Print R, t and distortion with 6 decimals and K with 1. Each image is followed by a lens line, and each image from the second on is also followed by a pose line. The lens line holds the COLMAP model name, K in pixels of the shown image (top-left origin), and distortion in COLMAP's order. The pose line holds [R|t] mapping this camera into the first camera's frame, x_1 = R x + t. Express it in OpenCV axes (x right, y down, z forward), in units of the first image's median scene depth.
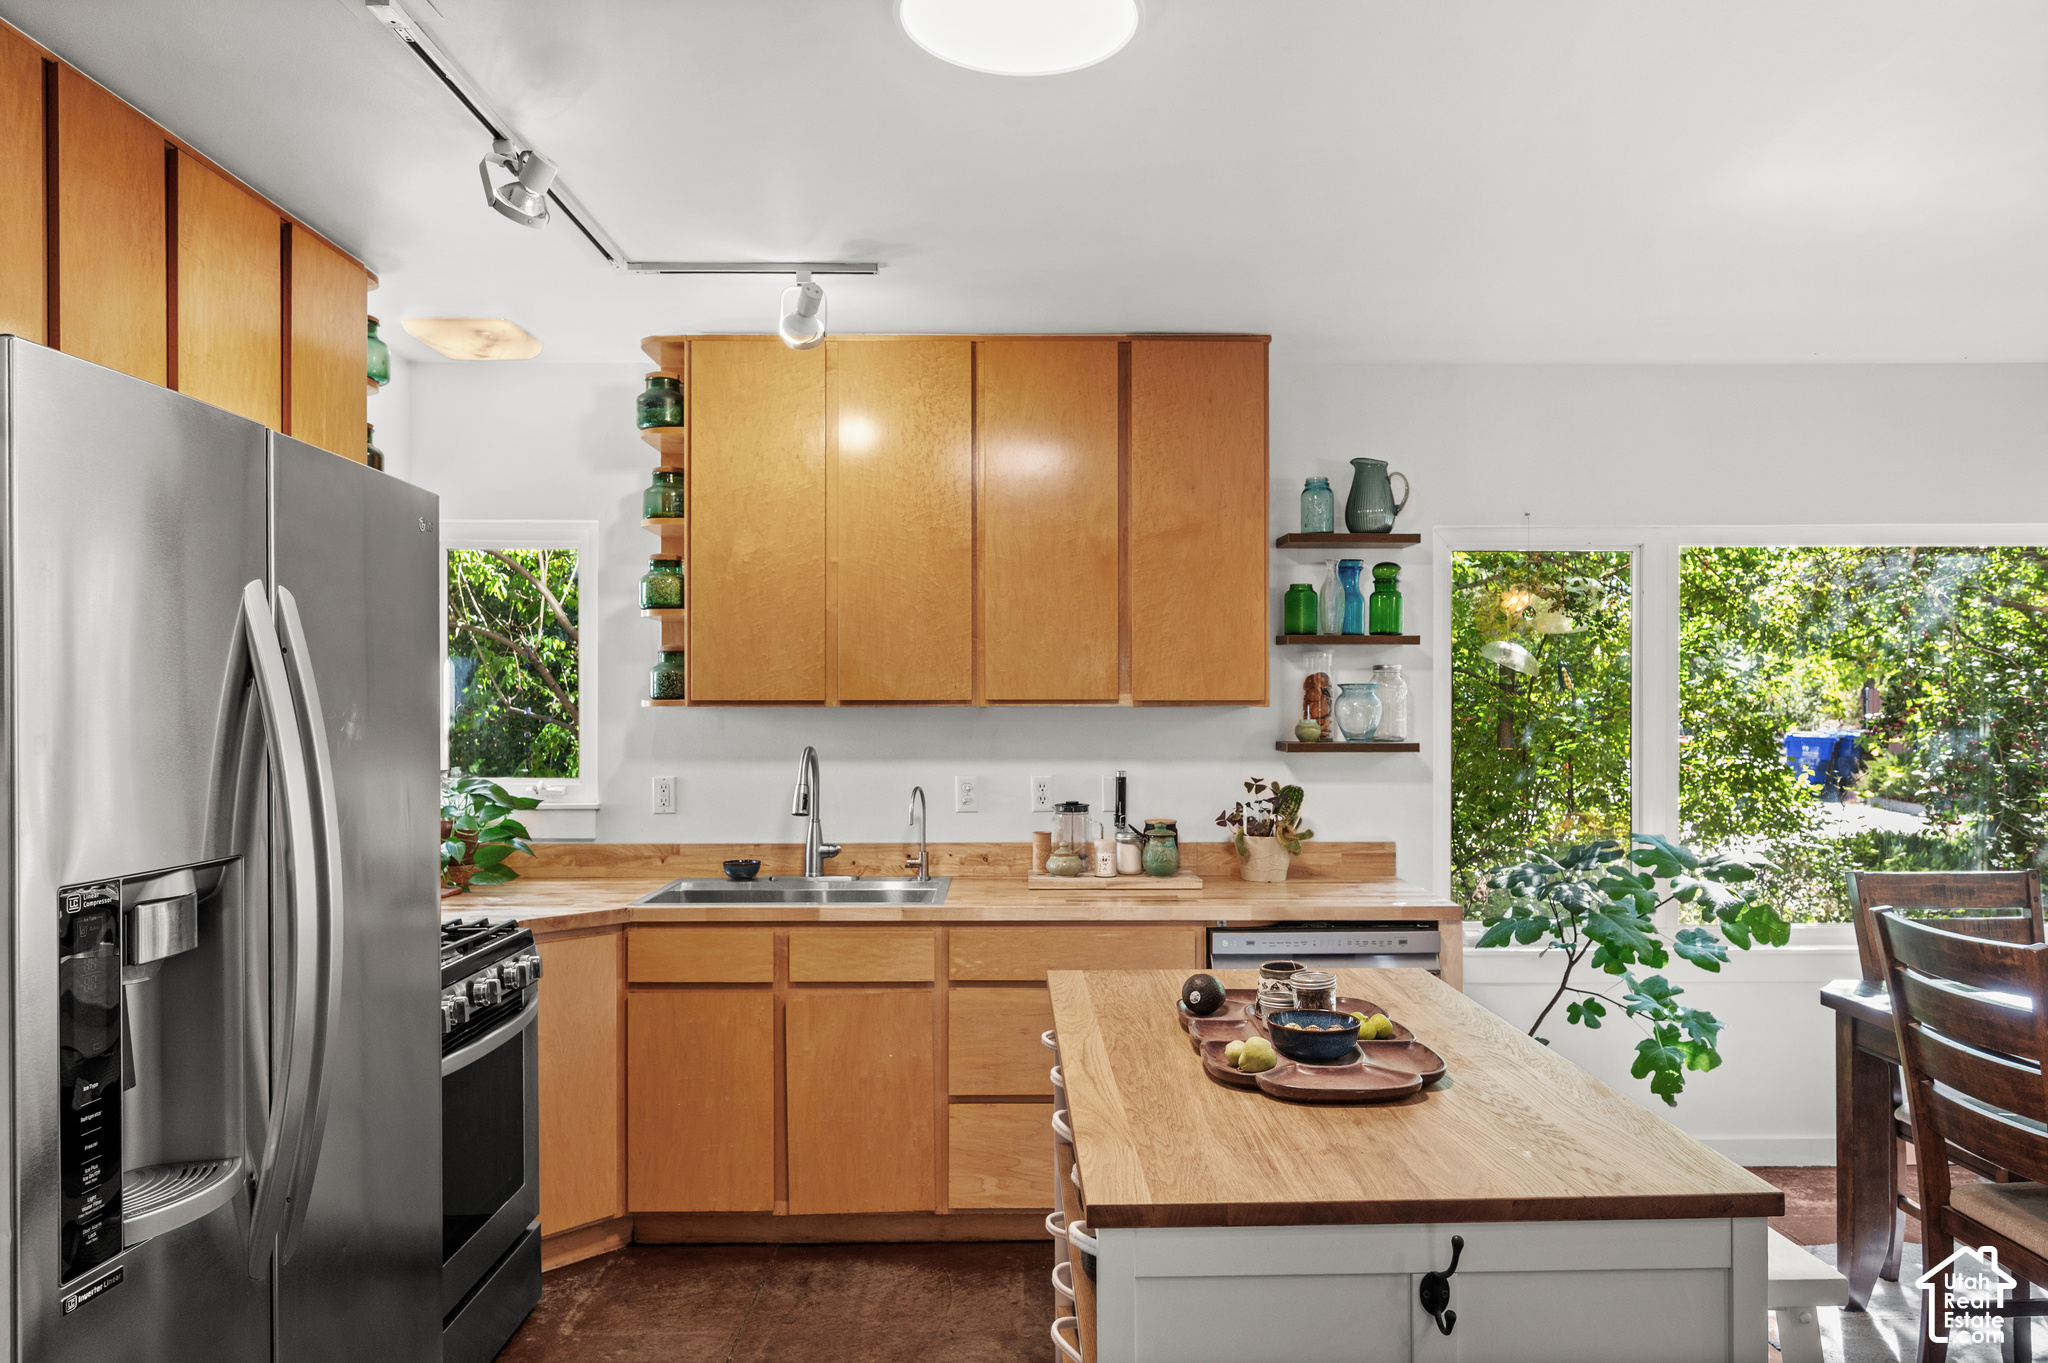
lens RADIAL K [[1340.8, 0, 1024.0], [0, 1340.8, 681.5], [0, 0, 1]] dist [-0.002469, 0.000263]
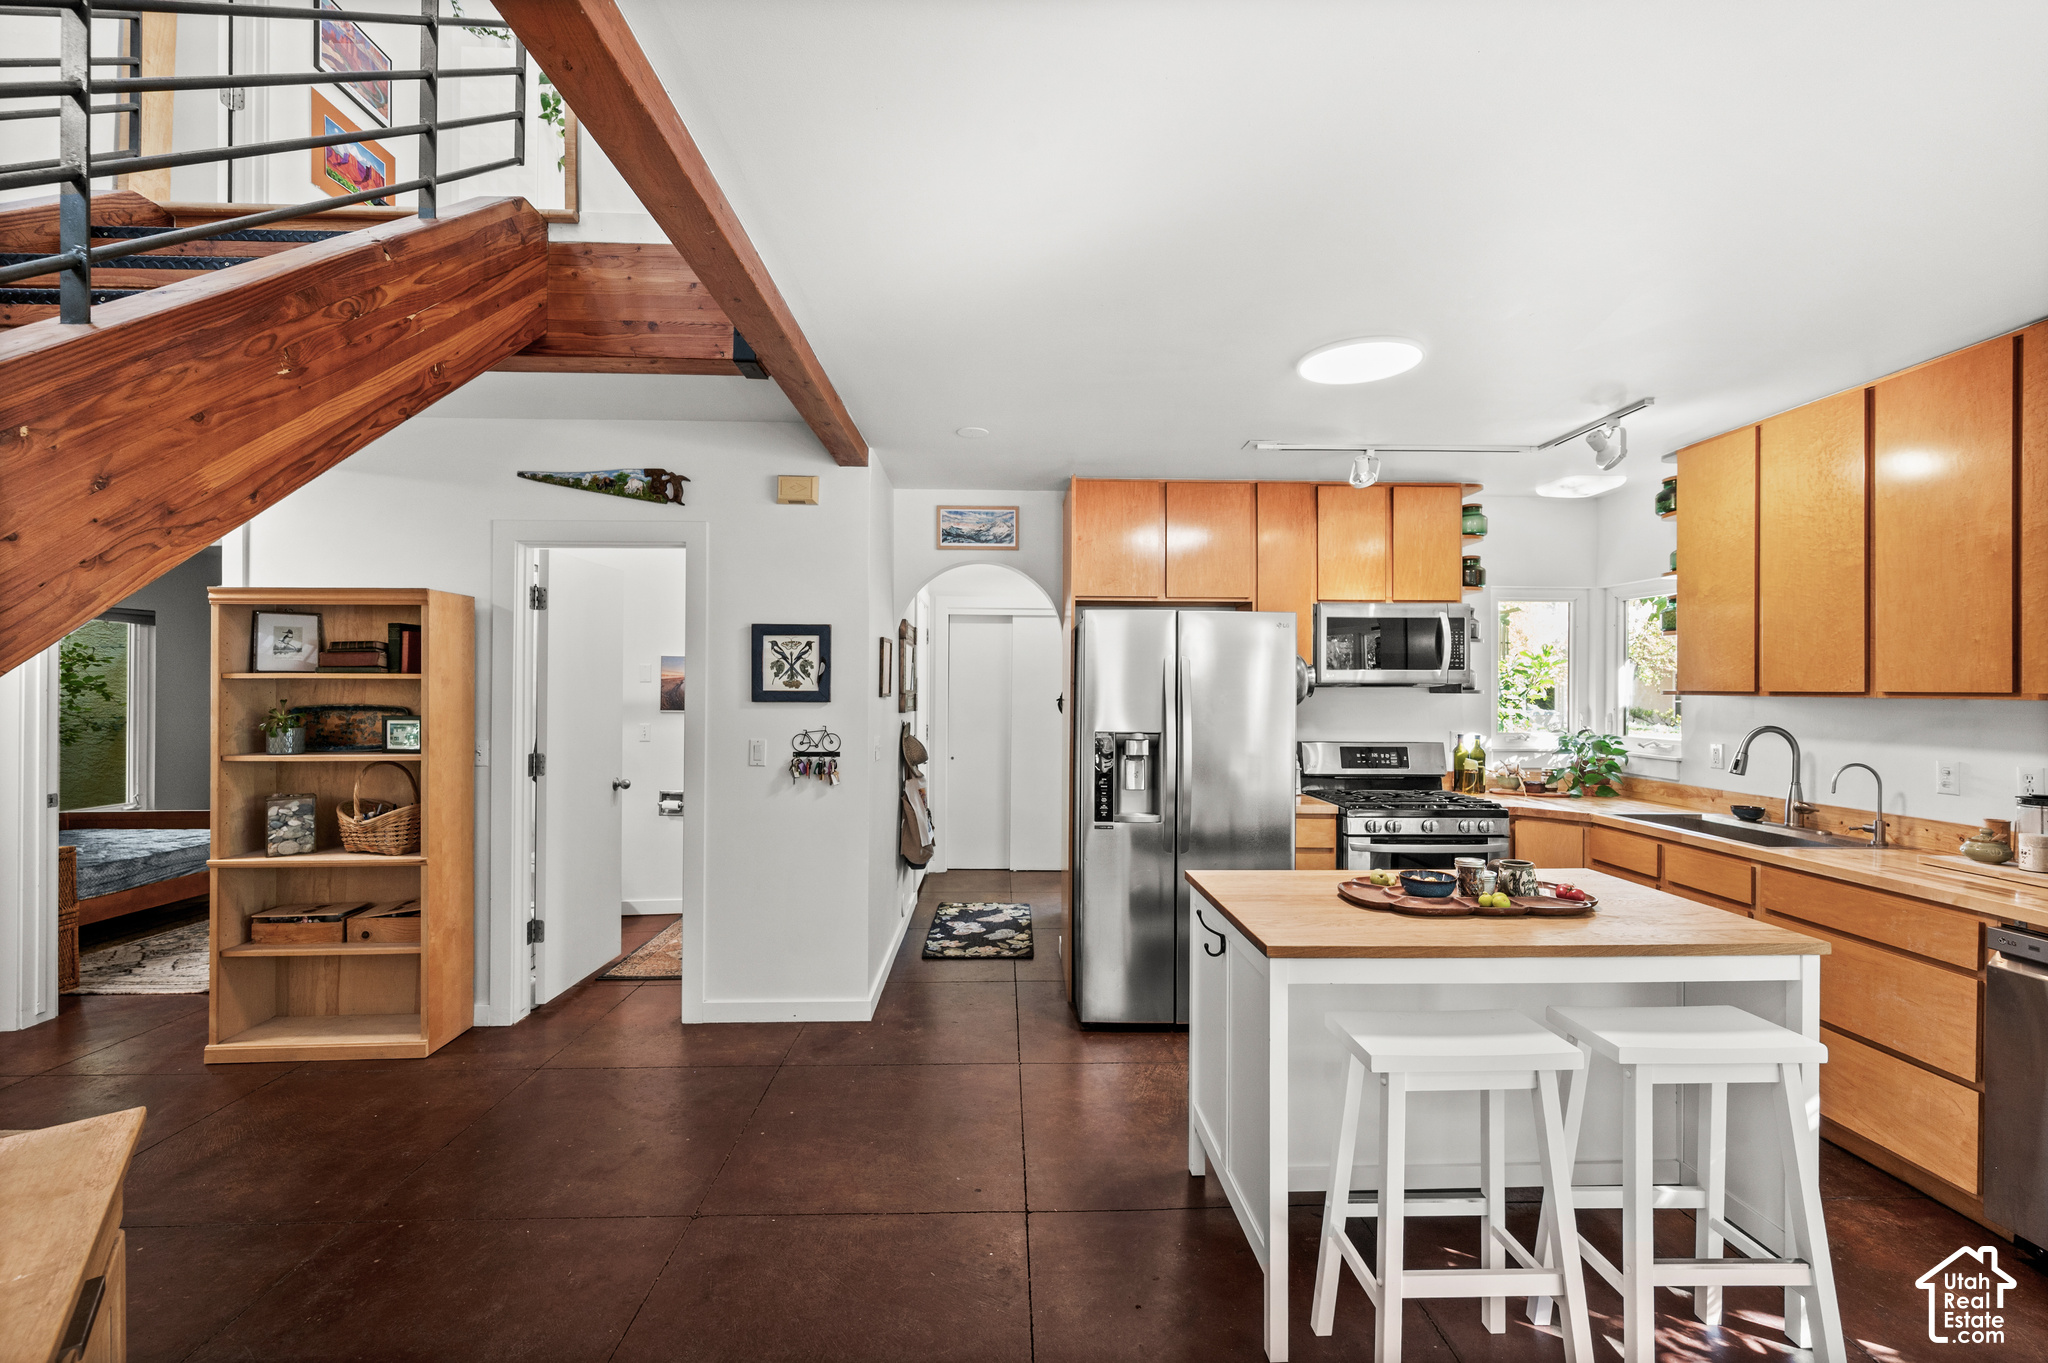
lens RADIAL K [[879.3, 0, 1024.0], [0, 879.3, 681.5], [0, 0, 1]] dist [-0.000245, -0.000167]
pose [[0.004600, -0.003934, -0.999982, 0.727606], [0.010184, 0.999941, -0.003887, -0.000286], [0.999938, -0.010166, 0.004640, 0.253851]]
